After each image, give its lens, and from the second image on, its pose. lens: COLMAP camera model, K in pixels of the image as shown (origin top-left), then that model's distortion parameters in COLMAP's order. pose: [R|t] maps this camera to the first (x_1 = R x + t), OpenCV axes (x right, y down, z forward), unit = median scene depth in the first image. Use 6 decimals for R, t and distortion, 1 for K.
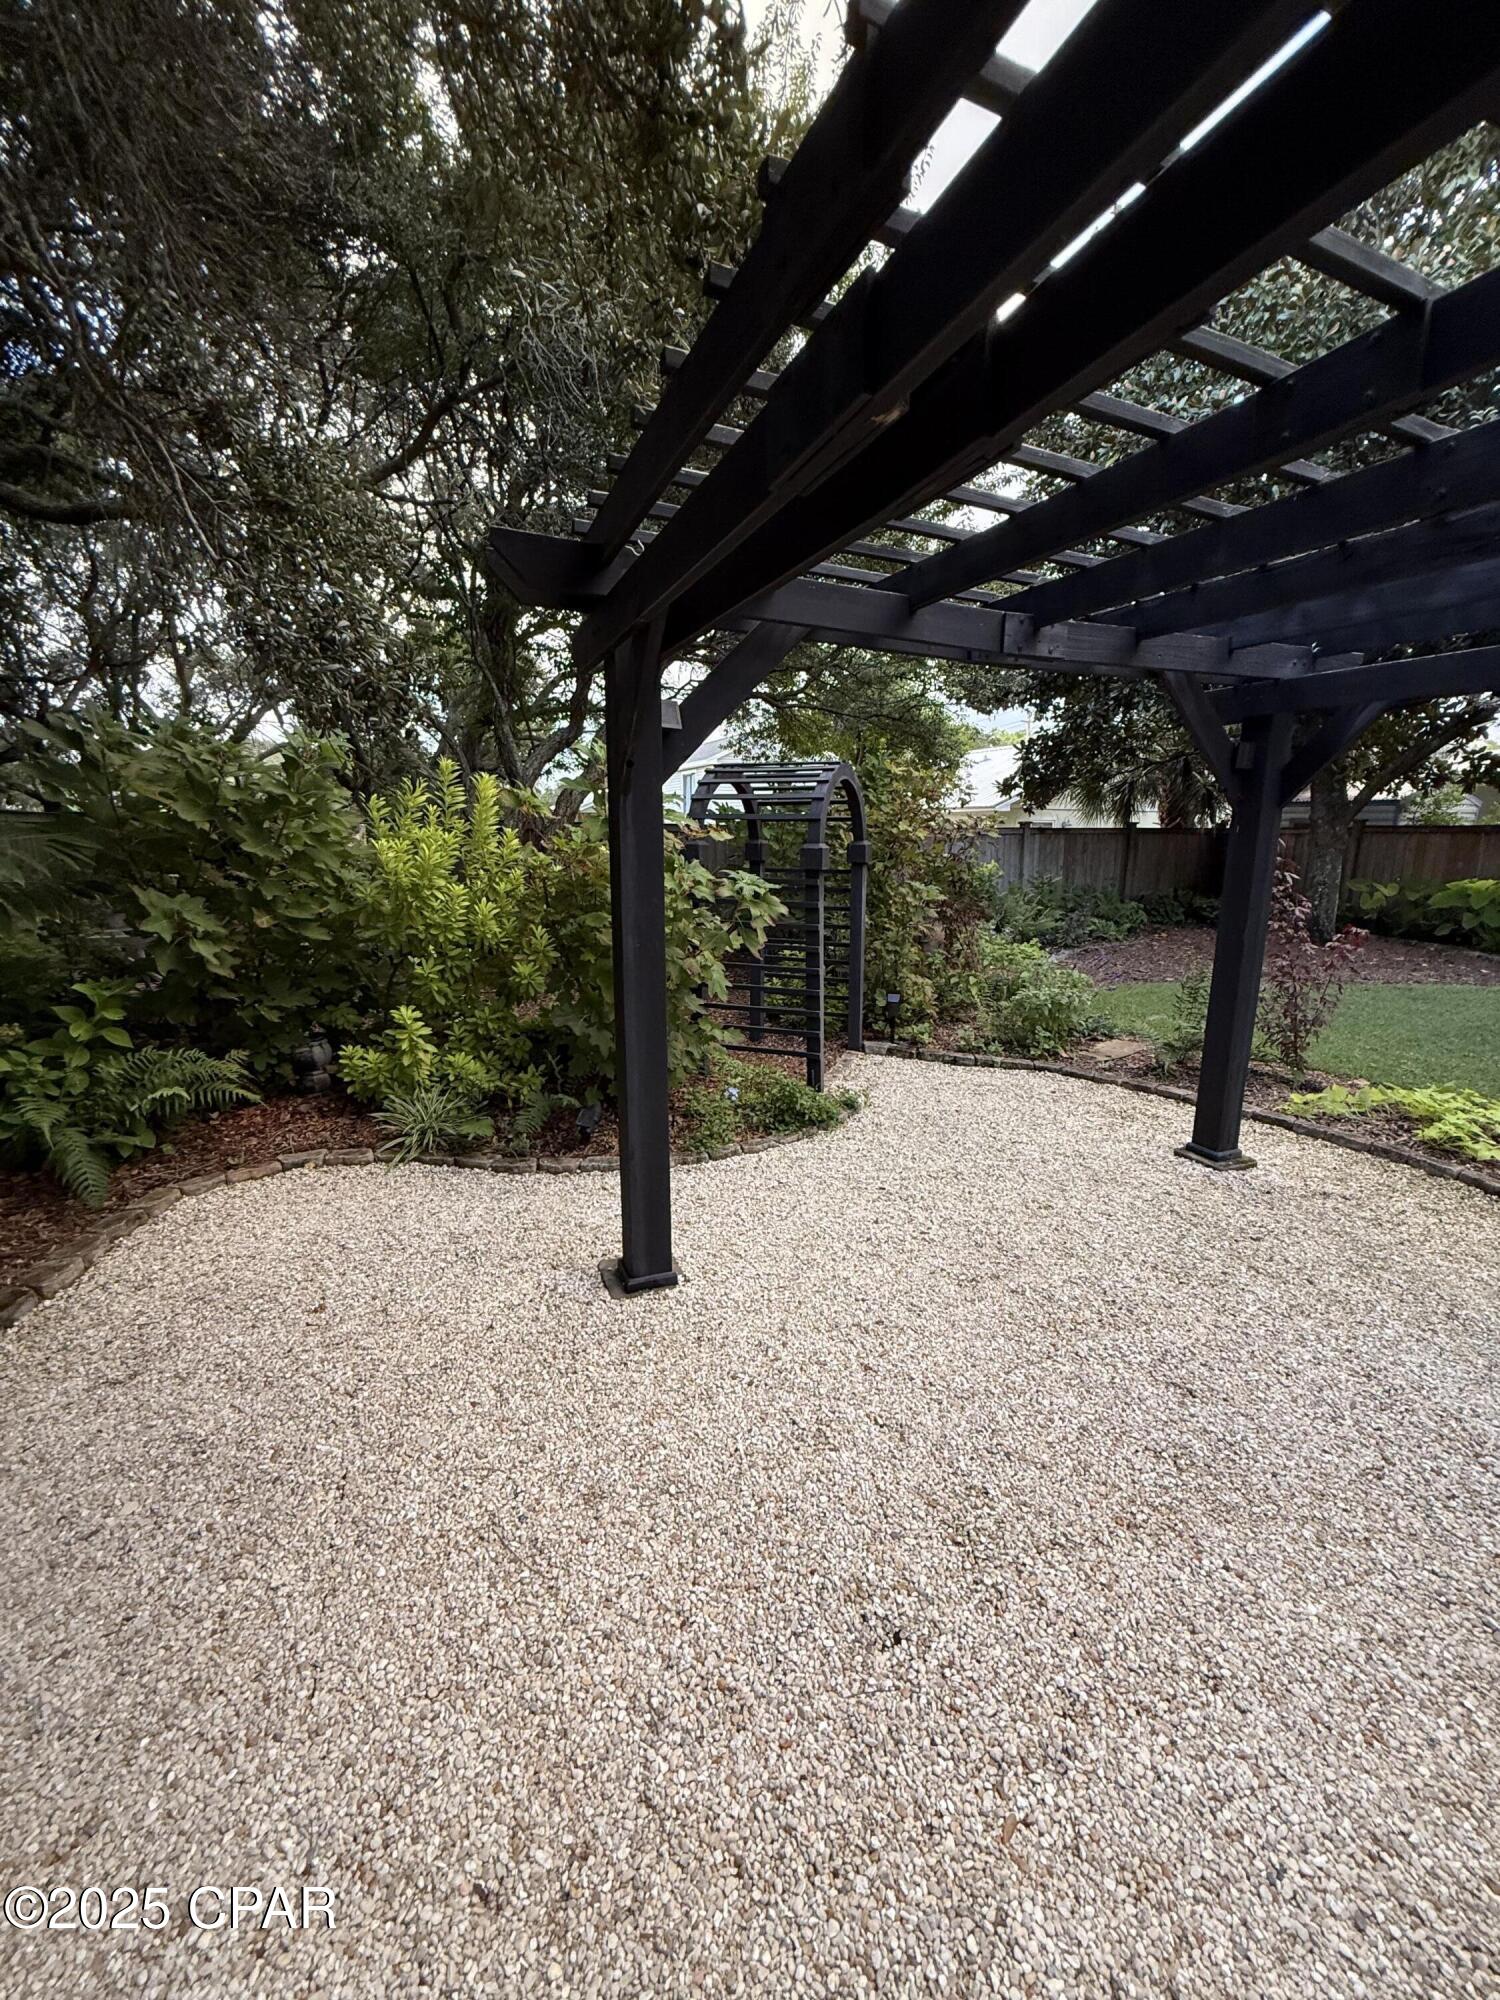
lens RADIAL K [[795.0, 0, 750.0], [0, 795.0, 1000.0], [0, 0, 1]] dist [0.001901, -0.000126]
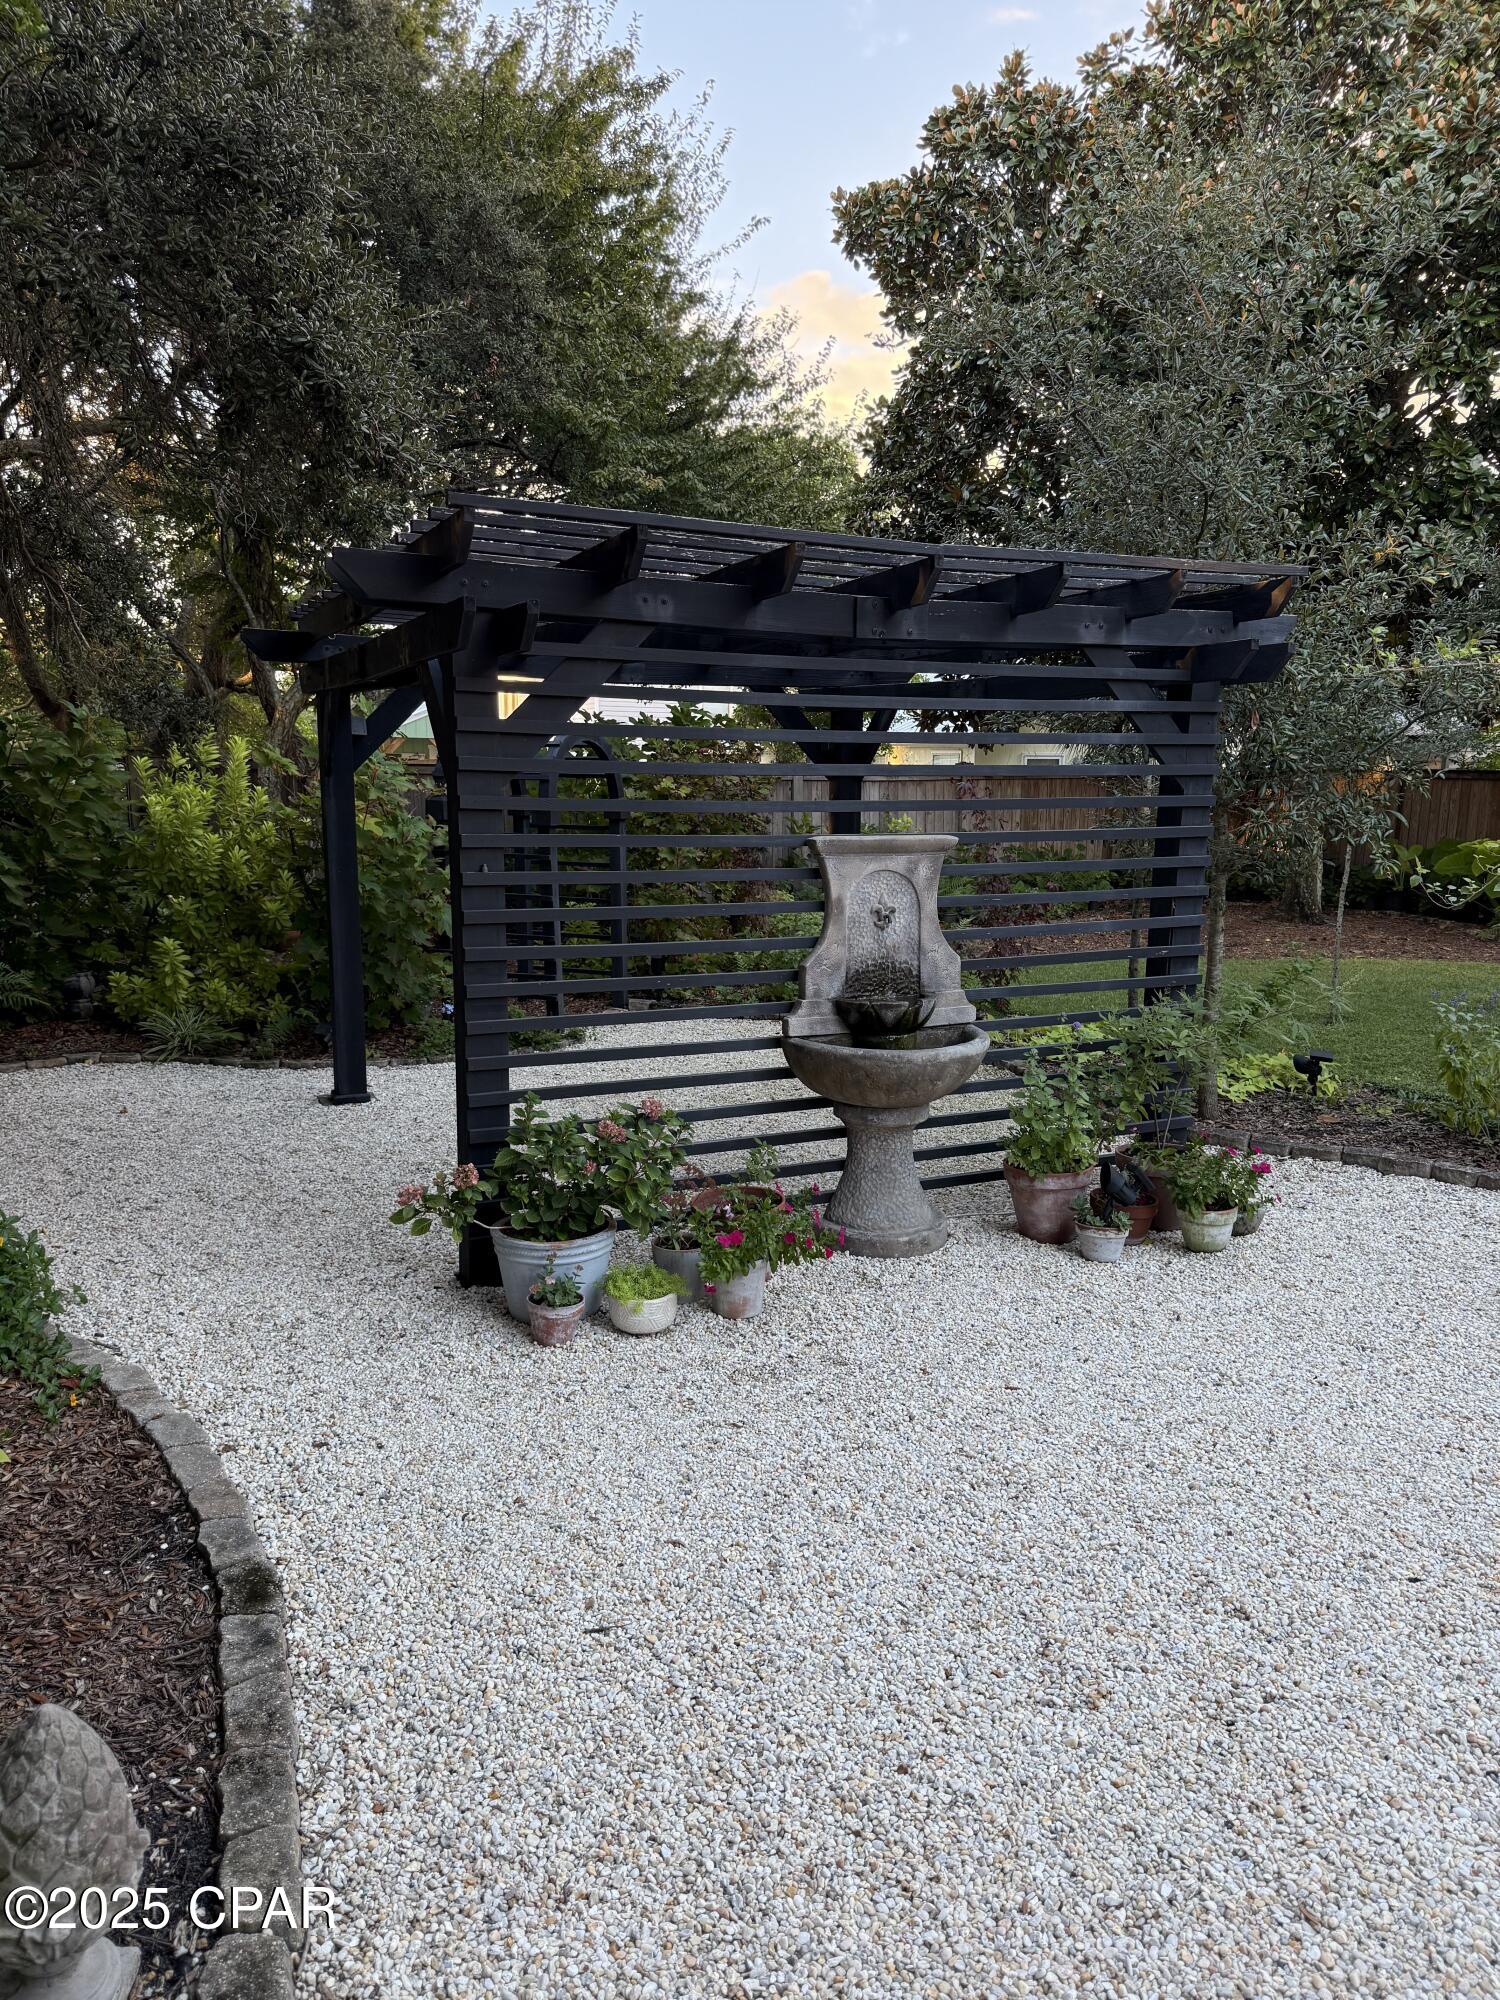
lens RADIAL K [[1370.9, 0, 750.0], [0, 1370.9, 1000.0], [0, 0, 1]] dist [0.036713, -0.000008]
pose [[0.999271, -0.003273, 0.038026, 0.367474], [0.004858, 0.999119, -0.041675, 0.201553], [-0.037856, 0.041830, 0.998407, -1.121716]]
